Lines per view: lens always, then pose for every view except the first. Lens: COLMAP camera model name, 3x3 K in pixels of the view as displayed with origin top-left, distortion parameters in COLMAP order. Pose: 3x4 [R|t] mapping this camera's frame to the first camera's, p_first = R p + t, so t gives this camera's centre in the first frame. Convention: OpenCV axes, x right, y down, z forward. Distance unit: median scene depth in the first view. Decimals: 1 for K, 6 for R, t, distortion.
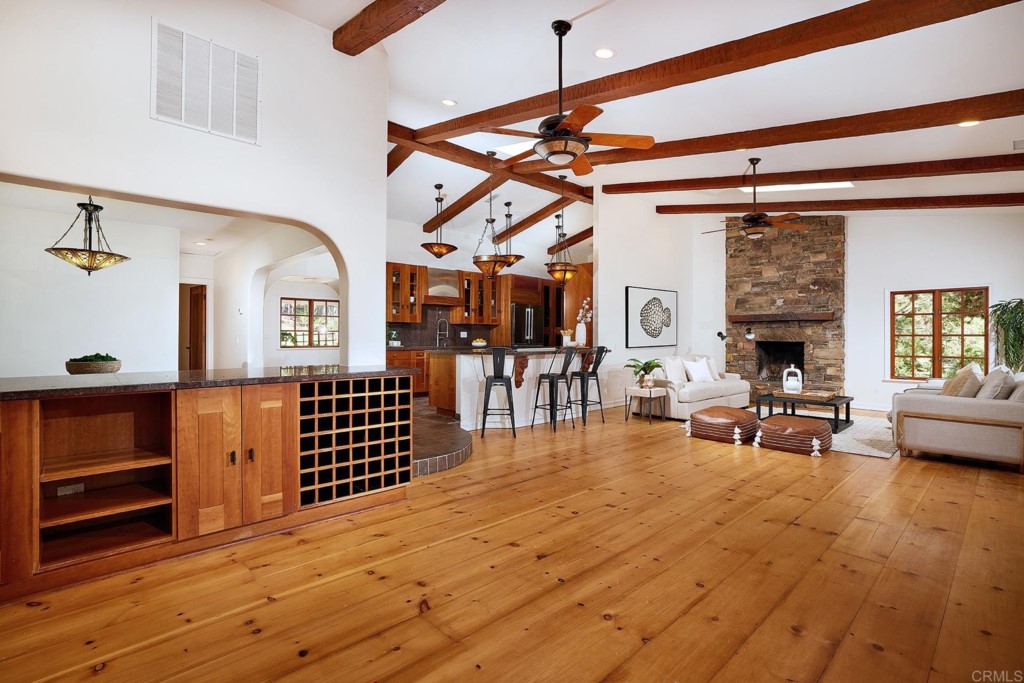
lens RADIAL K [[443.5, 0, 514.1], [0, 443.5, 335.4], [0, 0, 1]] dist [-0.012049, 0.000875]
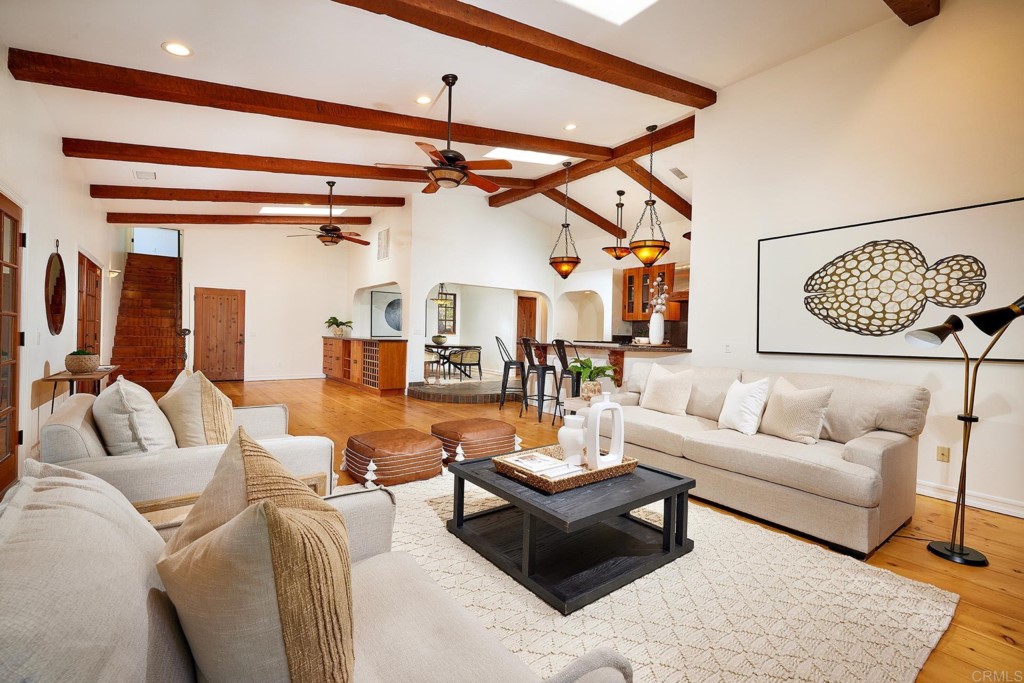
lens RADIAL K [[443.5, 0, 514.1], [0, 443.5, 335.4], [0, 0, 1]] dist [-0.012049, 0.000875]
pose [[-0.043969, -0.013518, -0.998941, 0.876719], [-0.032359, 0.999403, -0.012100, 0.024545], [0.998509, 0.031792, -0.044380, 0.783805]]
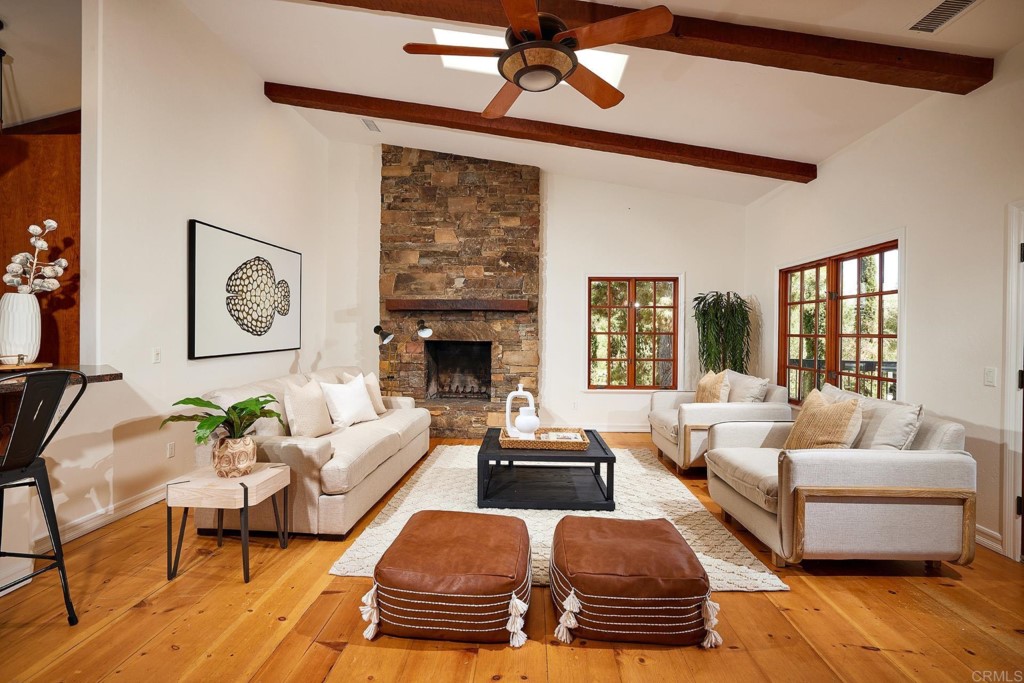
lens RADIAL K [[469.4, 0, 511.5], [0, 469.4, 331.8], [0, 0, 1]] dist [-0.016135, 0.000466]
pose [[0.691789, 0.003777, 0.722090, 0.151133], [-0.006230, 0.999980, 0.000738, -0.001551], [-0.722073, -0.005009, 0.691798, 0.482165]]
